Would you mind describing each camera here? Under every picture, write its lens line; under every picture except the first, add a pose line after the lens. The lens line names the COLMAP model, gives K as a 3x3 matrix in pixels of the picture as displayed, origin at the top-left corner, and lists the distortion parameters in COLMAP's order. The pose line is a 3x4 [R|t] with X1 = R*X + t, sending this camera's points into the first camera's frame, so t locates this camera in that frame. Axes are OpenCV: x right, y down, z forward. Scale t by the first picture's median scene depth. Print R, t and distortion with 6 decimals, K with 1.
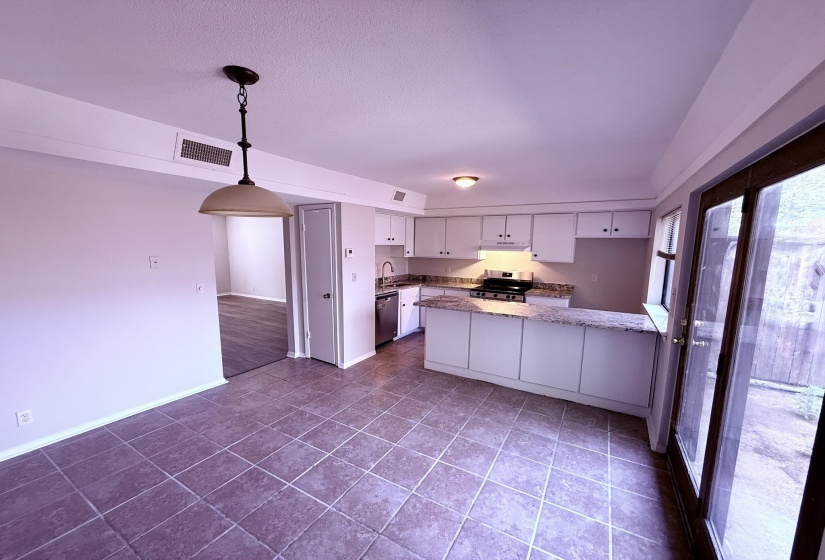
lens RADIAL K [[317.2, 0, 429.1], [0, 317.2, 288.3], [0, 0, 1]] dist [0.000229, 0.000010]
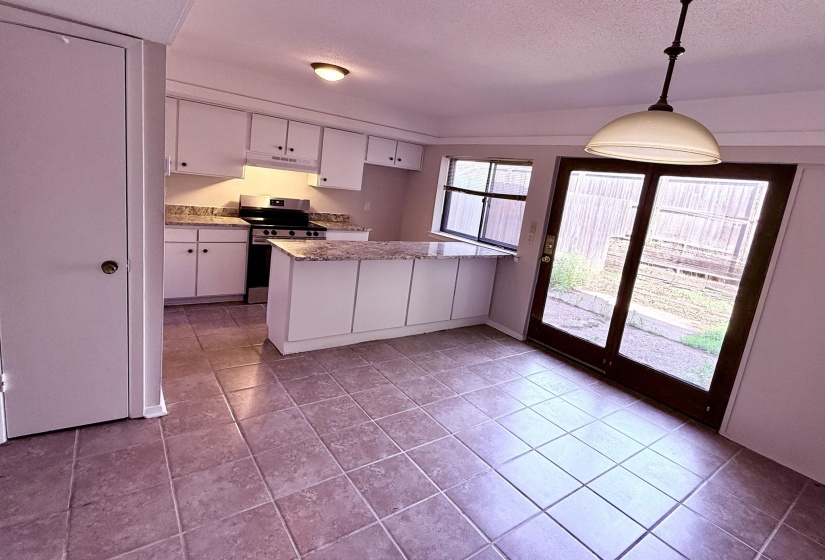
lens RADIAL K [[406.8, 0, 413.9], [0, 406.8, 263.2], [0, 0, 1]] dist [0.001570, 0.000136]
pose [[0.421638, -0.140425, 0.895825, -0.577504], [0.009320, 0.988555, 0.150574, -0.052659], [-0.906716, -0.055139, 0.418121, 0.391042]]
